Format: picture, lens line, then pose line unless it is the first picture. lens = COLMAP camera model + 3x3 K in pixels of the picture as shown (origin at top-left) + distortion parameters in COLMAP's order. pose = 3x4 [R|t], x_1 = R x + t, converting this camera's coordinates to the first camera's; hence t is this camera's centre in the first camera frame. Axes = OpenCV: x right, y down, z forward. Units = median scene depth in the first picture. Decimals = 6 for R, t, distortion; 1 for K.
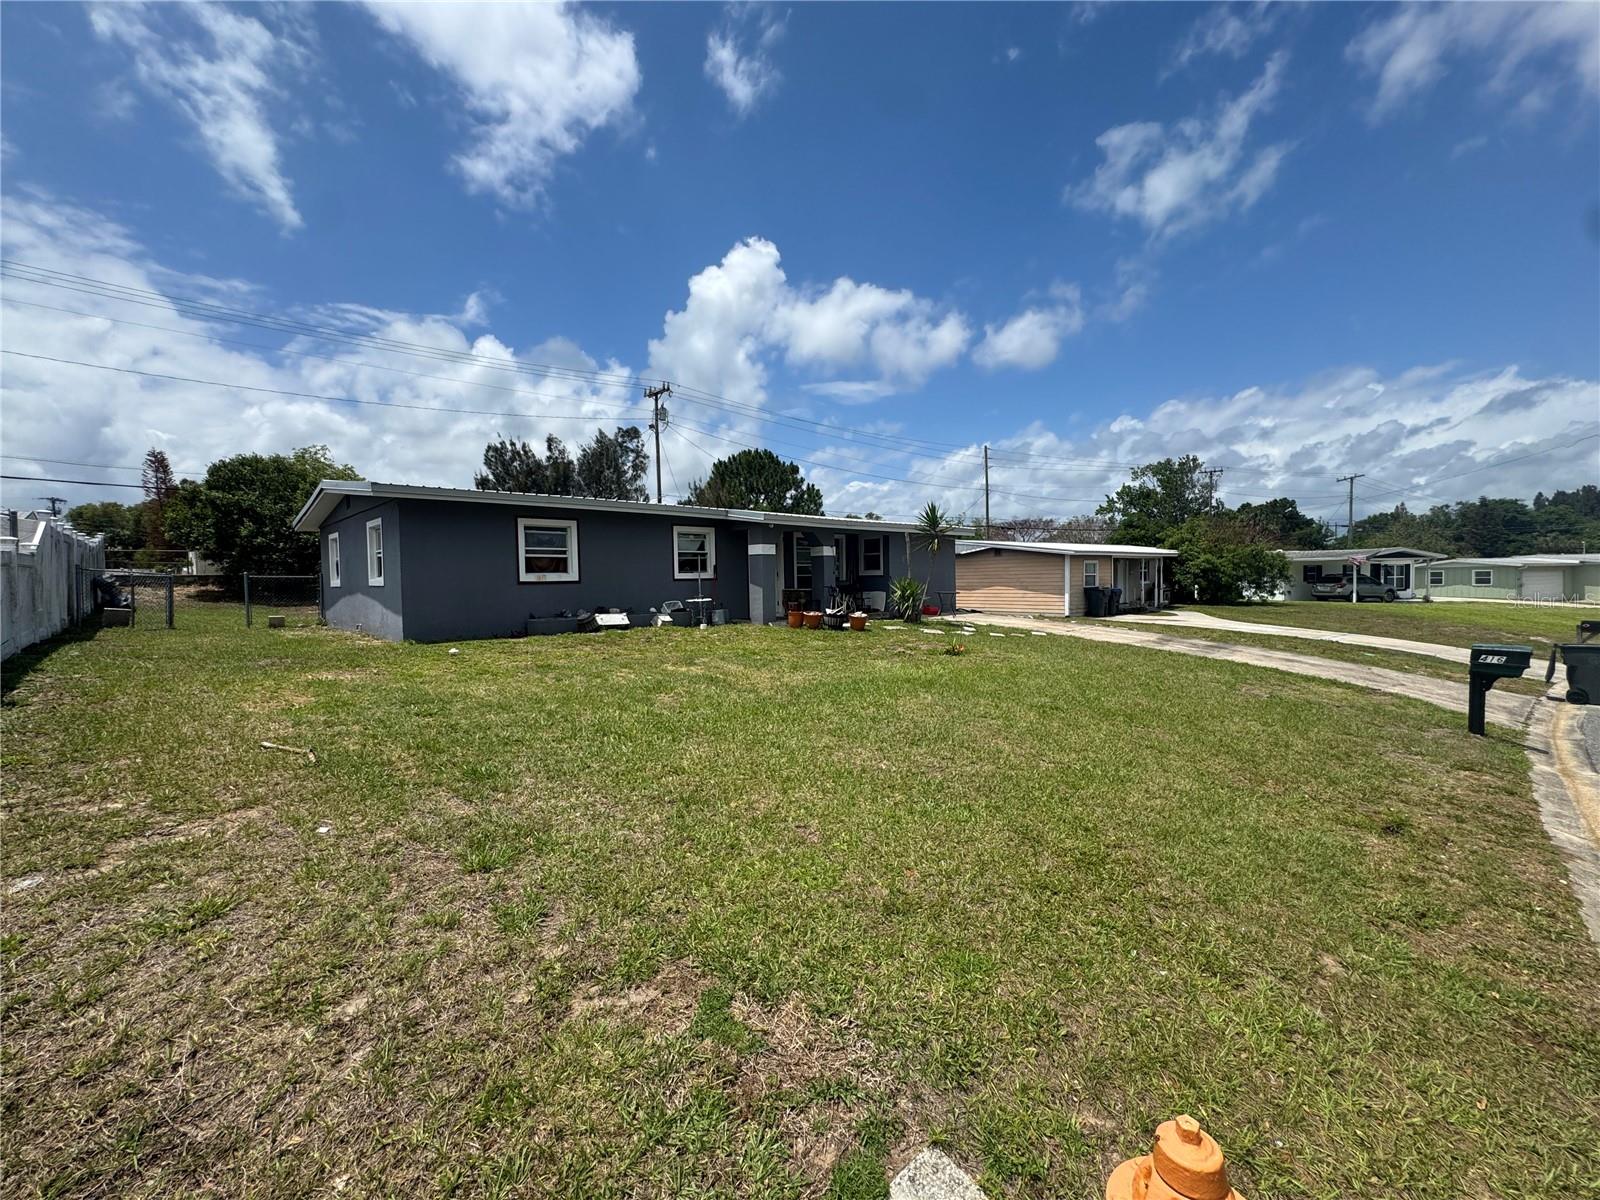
lens RADIAL K [[681.4, 0, 797.9], [0, 681.4, 597.1], [0, 0, 1]] dist [-0.001721, 0.002749]
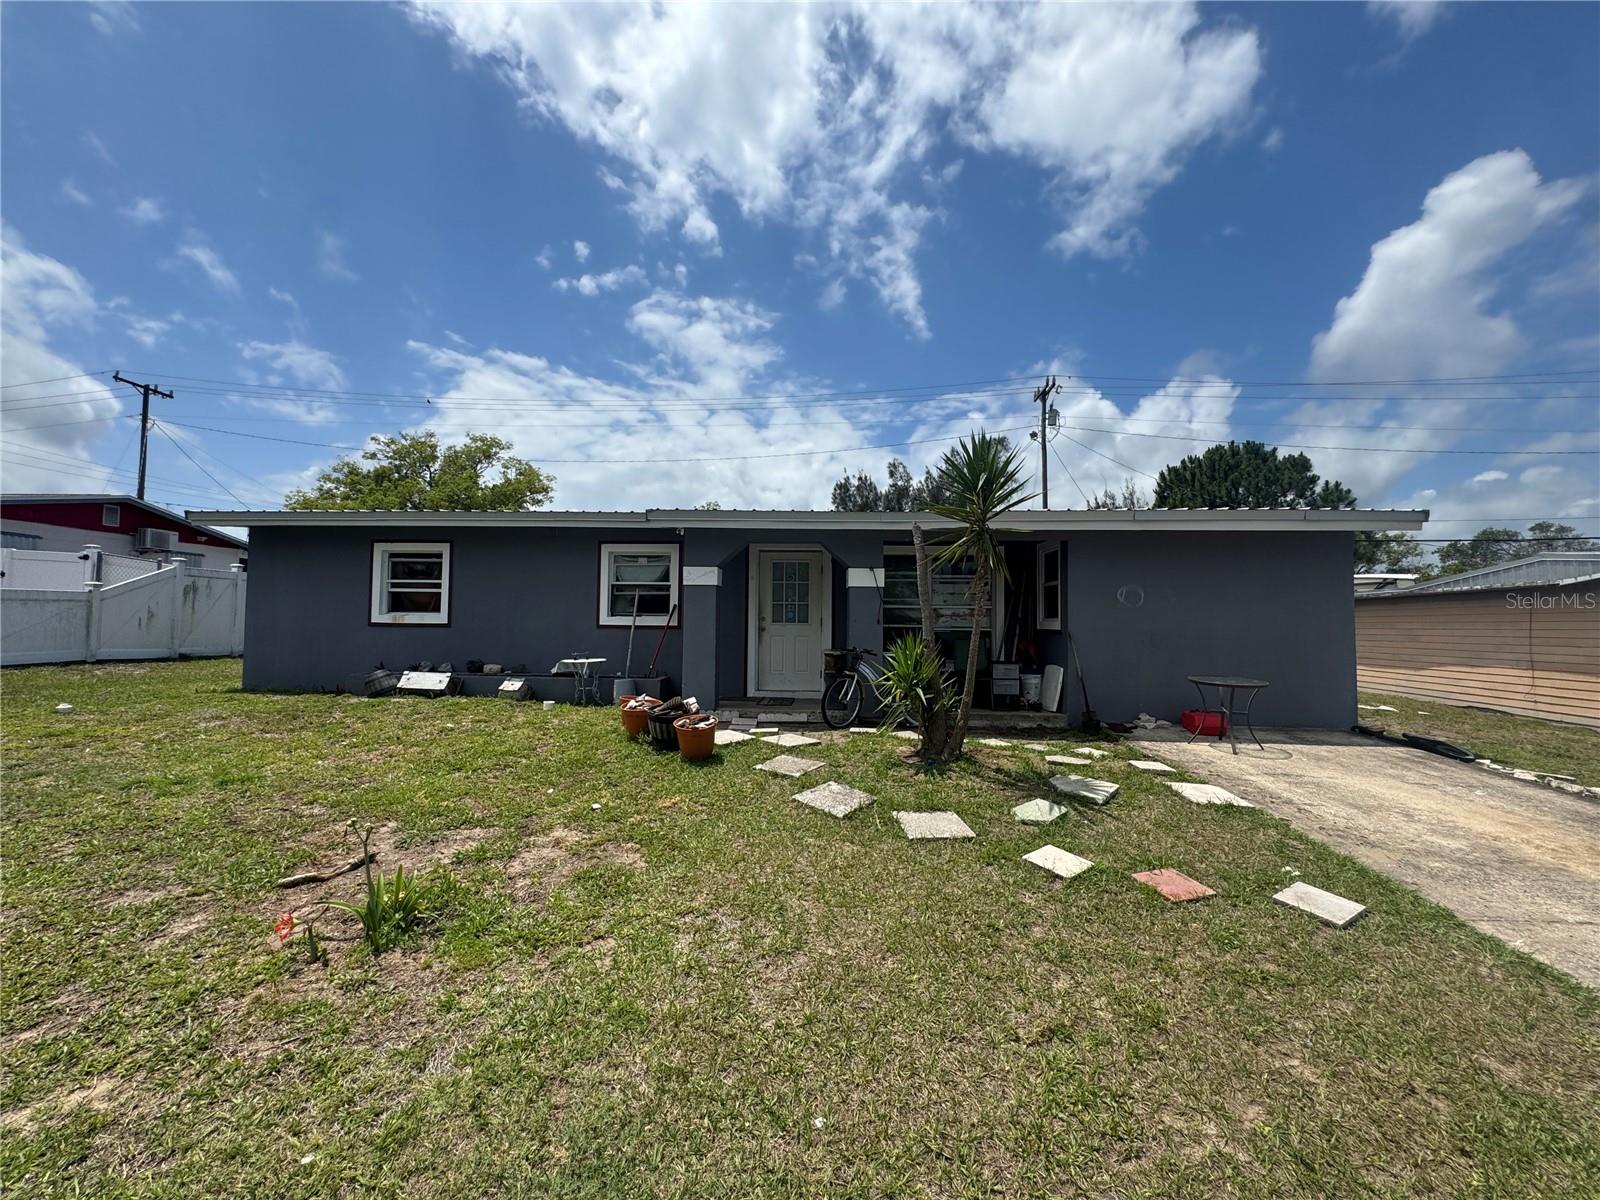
lens RADIAL K [[681.4, 0, 795.2], [0, 681.4, 595.1], [0, 0, 1]] dist [-0.001721, 0.002749]
pose [[0.670219, -0.013000, -0.742050, 0.145604], [-0.044359, 0.997357, -0.057537, -0.009075], [0.740837, 0.071479, 0.667871, 0.240759]]
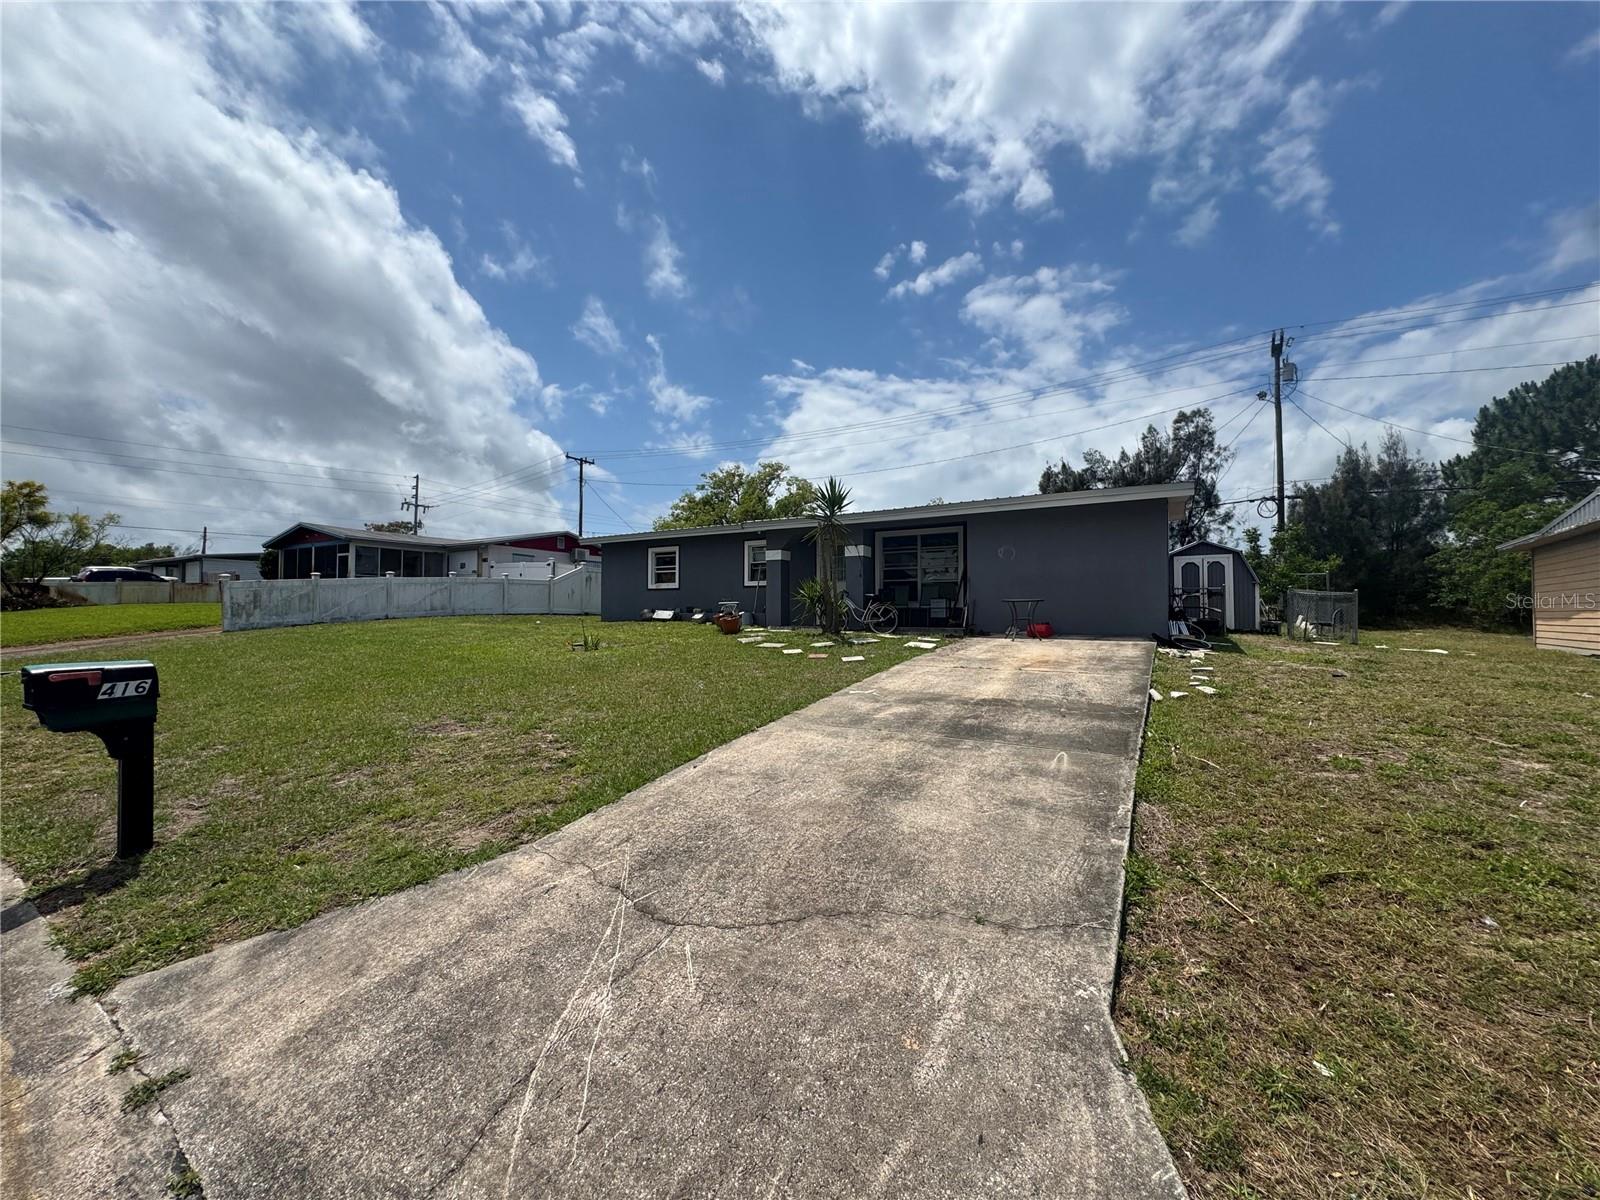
lens RADIAL K [[681.4, 0, 804.3], [0, 681.4, 609.2], [0, 0, 1]] dist [-0.001721, 0.002749]
pose [[0.245045, 0.004167, -0.969503, 0.339335], [-0.032039, 0.999479, -0.003802, 0.005029], [0.968982, 0.031993, 0.245051, 0.278443]]
